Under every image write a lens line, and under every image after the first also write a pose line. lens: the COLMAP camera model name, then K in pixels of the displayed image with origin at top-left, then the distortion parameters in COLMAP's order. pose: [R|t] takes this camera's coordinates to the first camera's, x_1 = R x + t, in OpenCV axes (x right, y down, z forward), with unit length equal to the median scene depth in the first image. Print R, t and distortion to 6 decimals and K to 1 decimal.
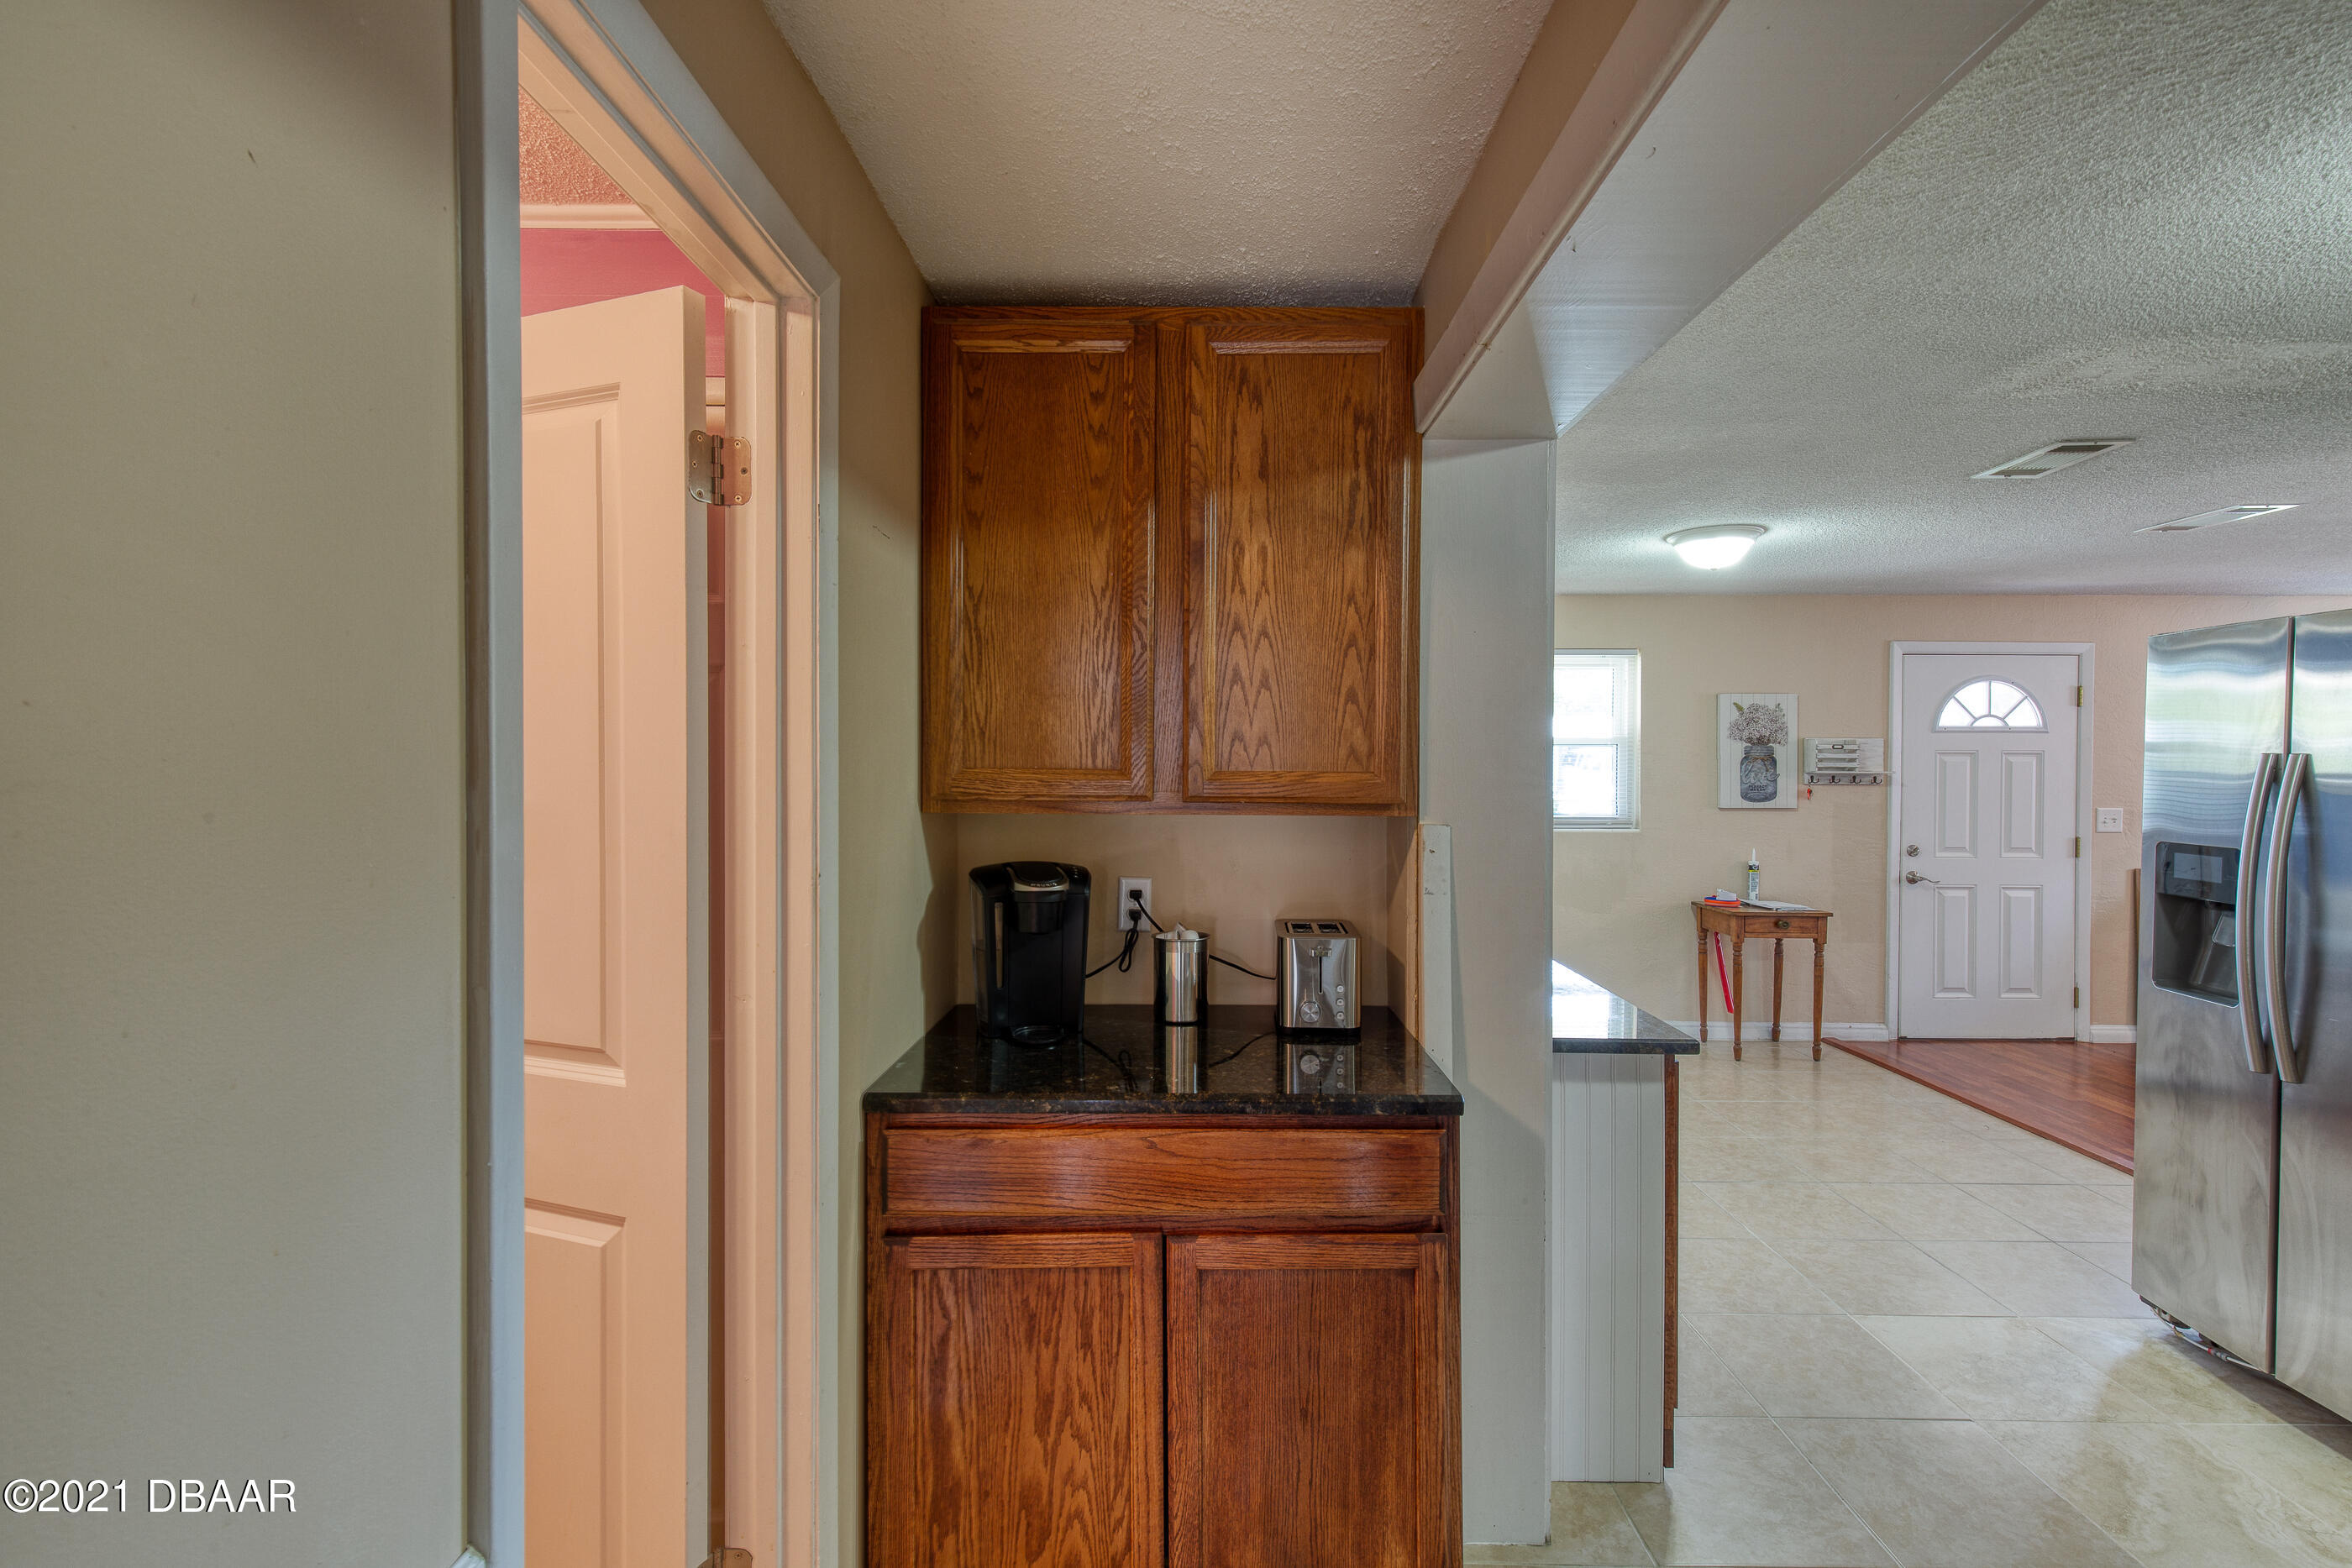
lens RADIAL K [[1061.5, 0, 1193.1], [0, 1061.5, 778.1], [0, 0, 1]] dist [0.016430, -0.003782]
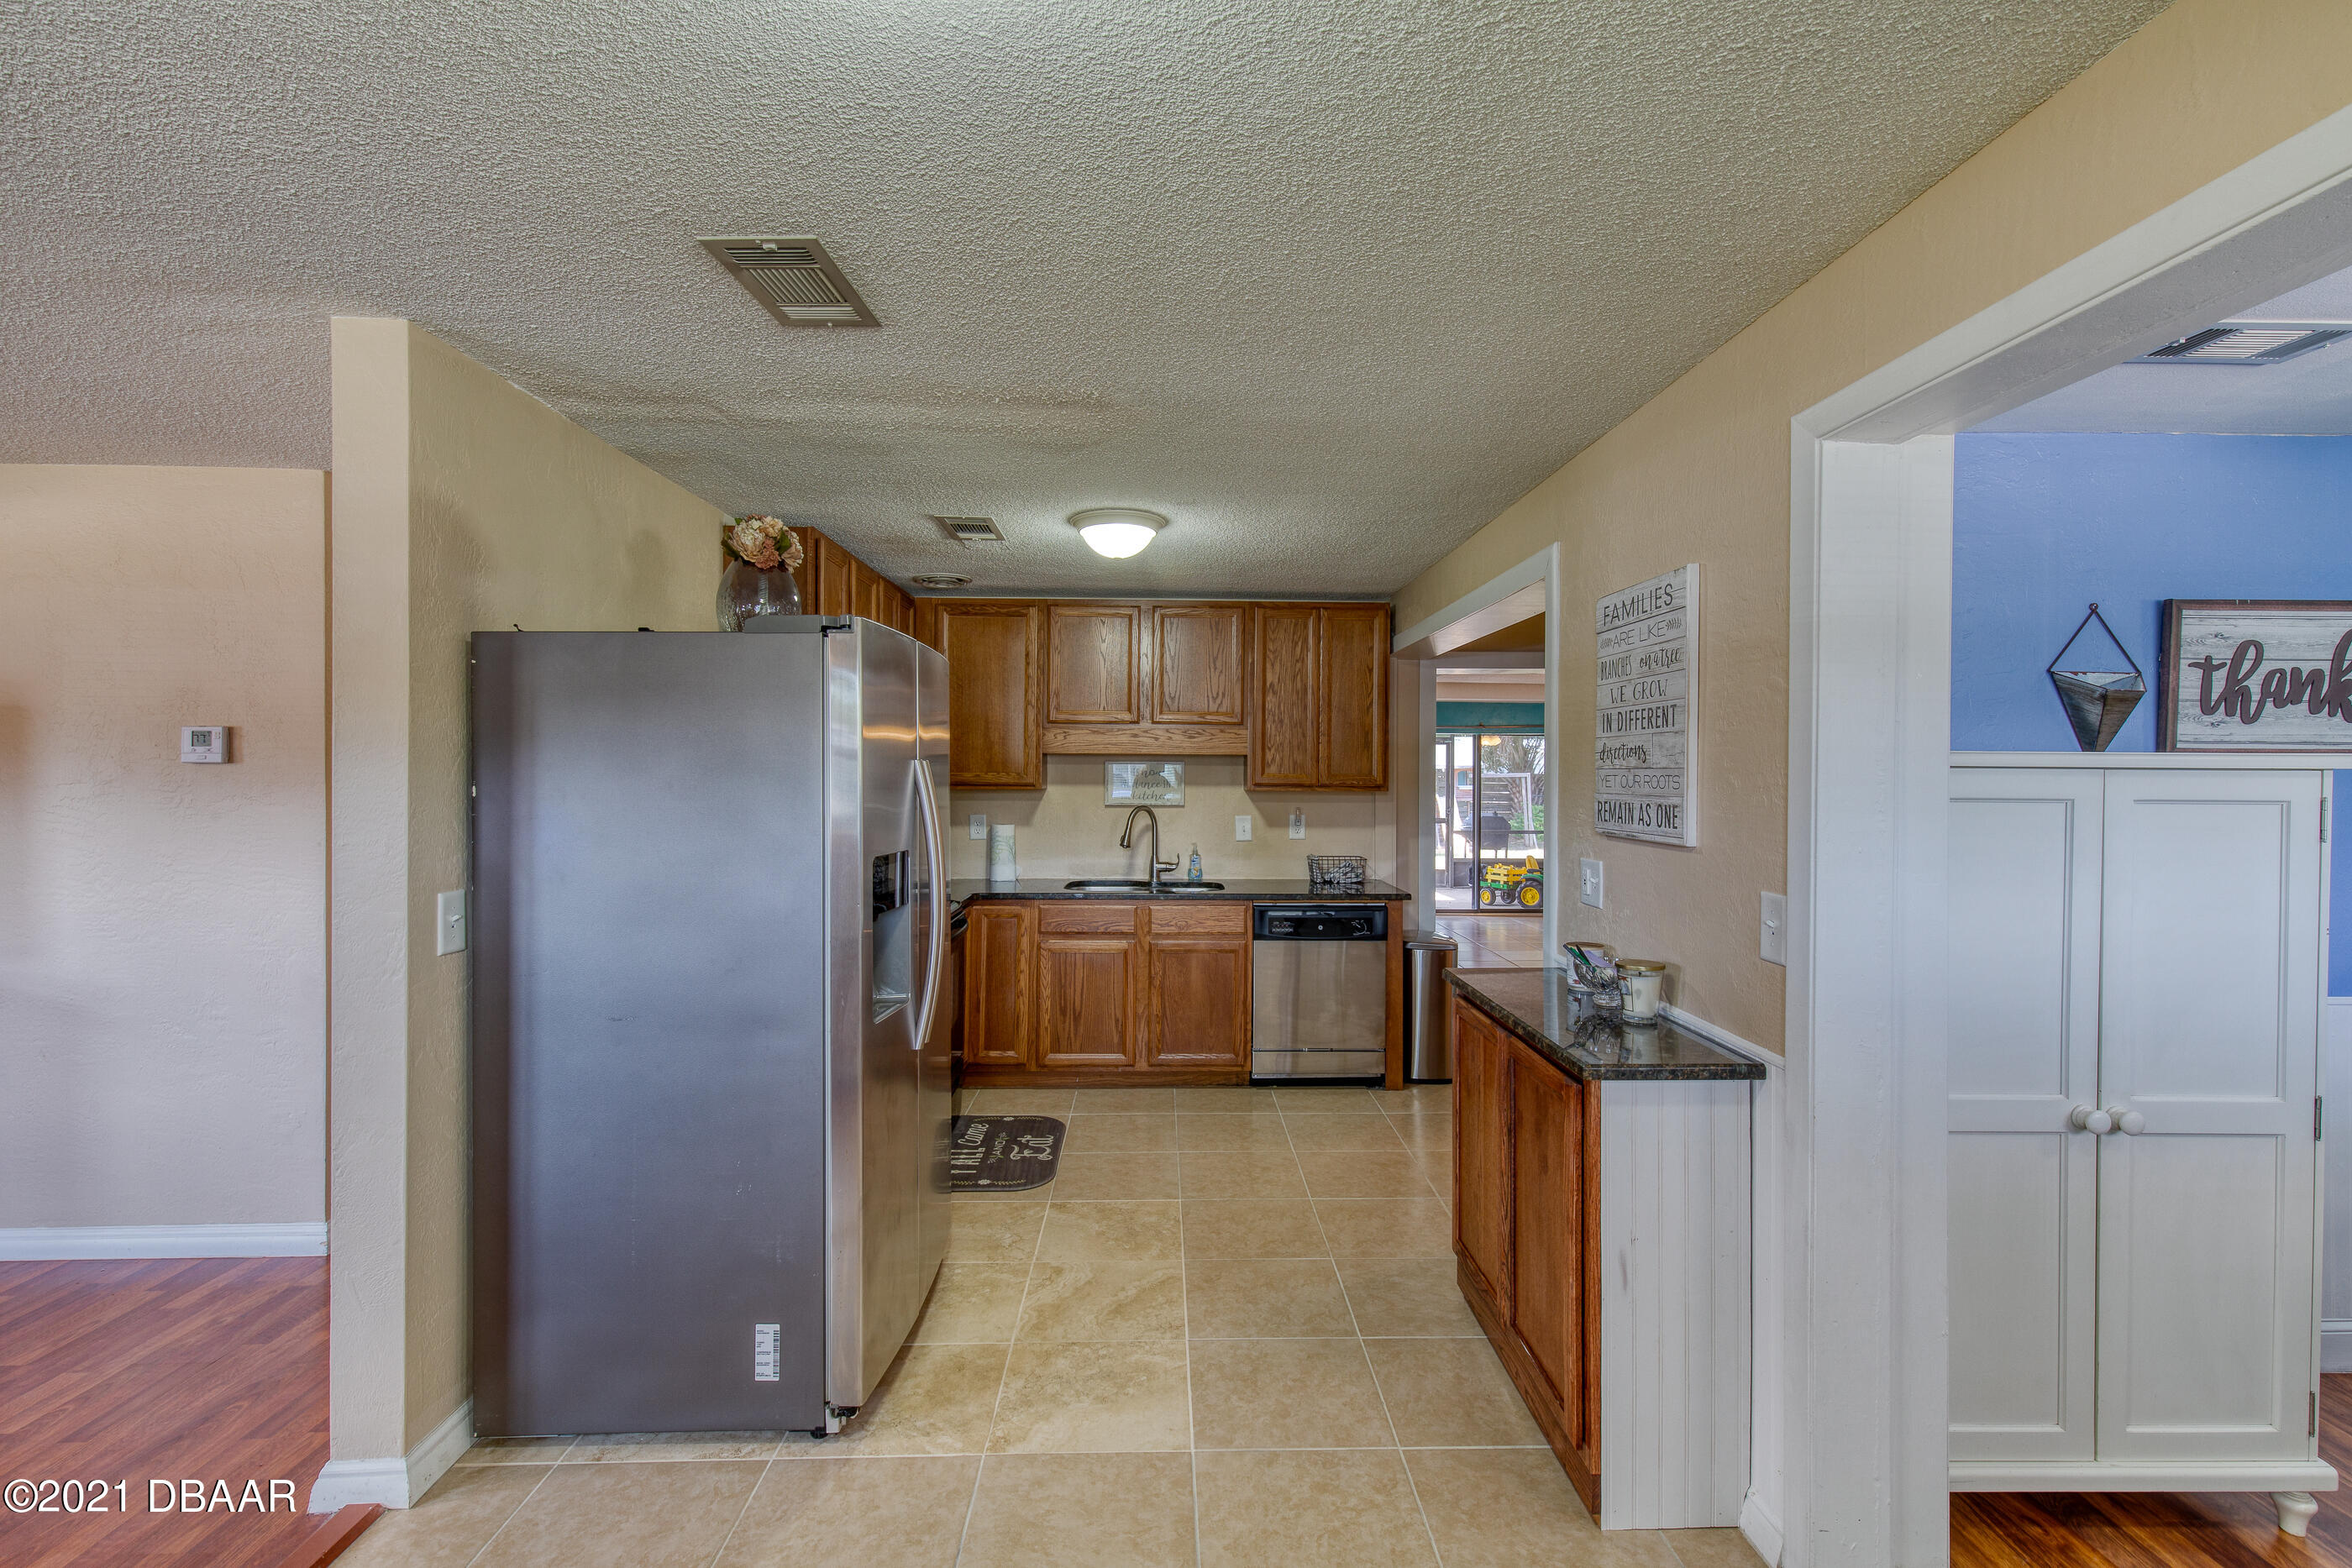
lens RADIAL K [[1061.5, 0, 1188.2], [0, 1061.5, 770.2], [0, 0, 1]] dist [0.016430, -0.003782]
pose [[-0.999471, -0.009058, -0.031247, 0.323102], [-0.009538, 0.999839, 0.015220, -0.013606], [0.031105, 0.015510, -0.999396, 0.900544]]
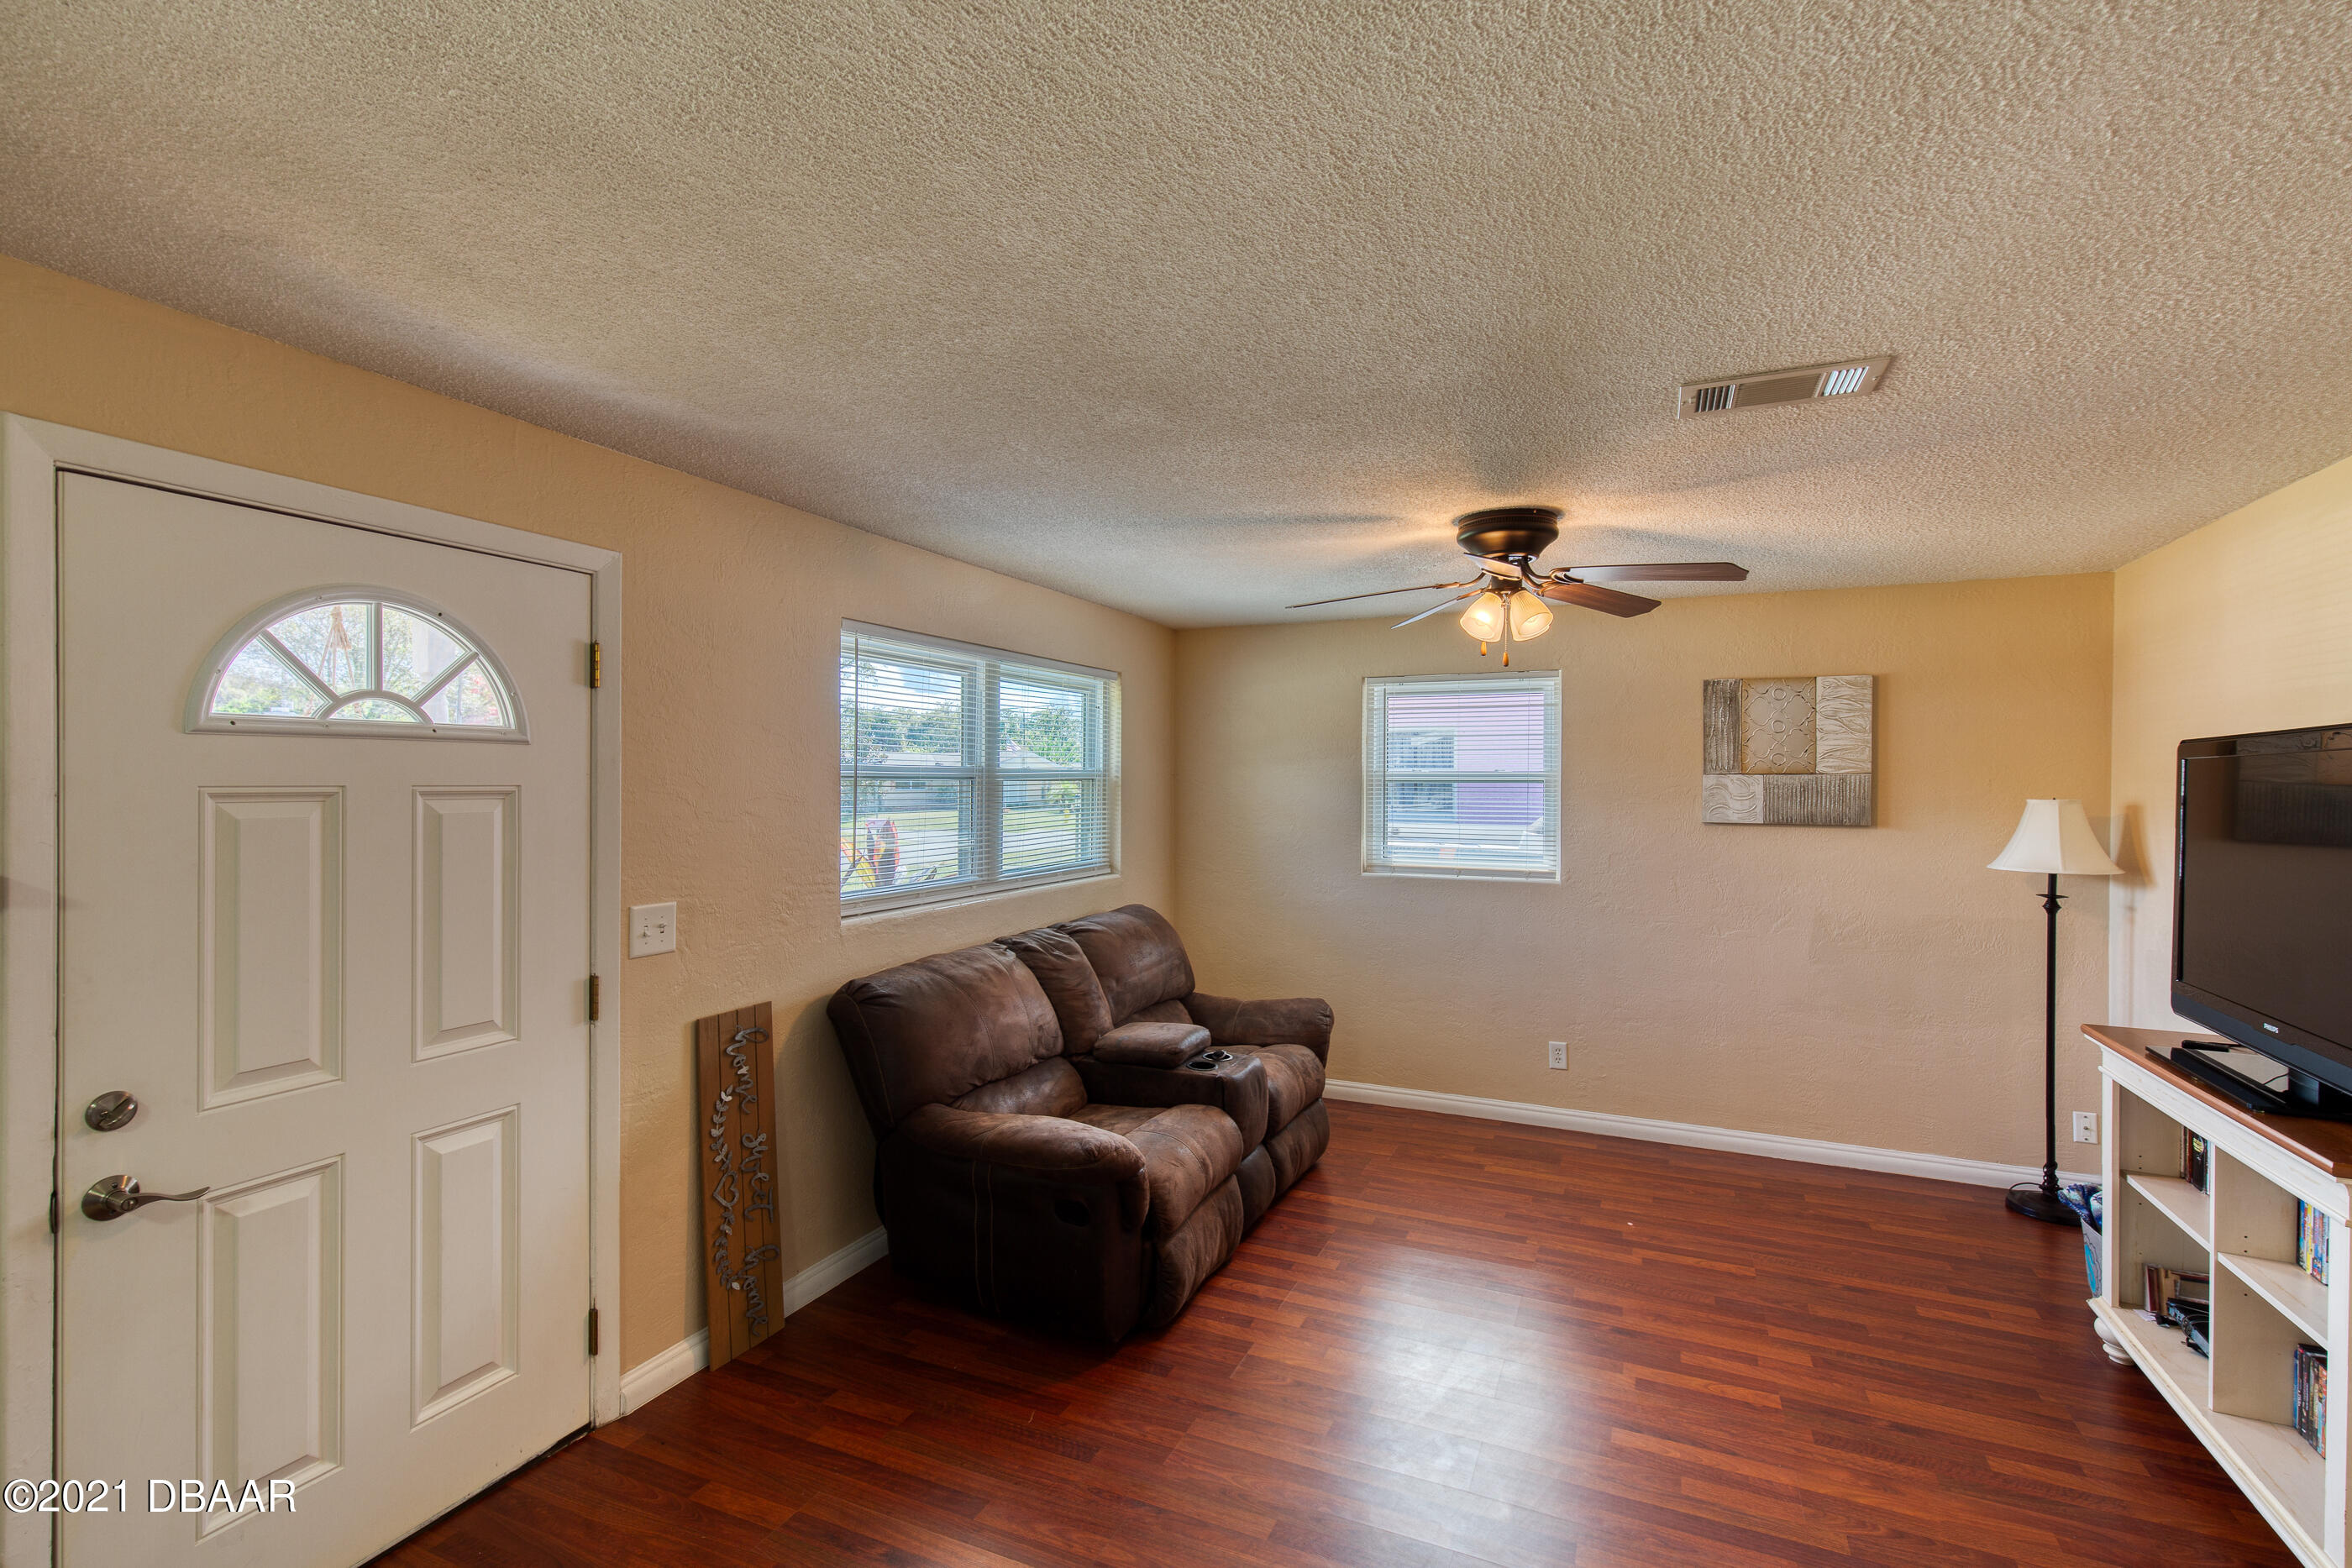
lens RADIAL K [[1061.5, 0, 1197.6], [0, 1061.5, 784.0], [0, 0, 1]] dist [0.016430, -0.003782]
pose [[0.392217, -0.006486, 0.919850, 0.511679], [0.012440, 0.999921, 0.001746, -0.023731], [-0.919789, 0.010758, 0.392266, 0.588063]]
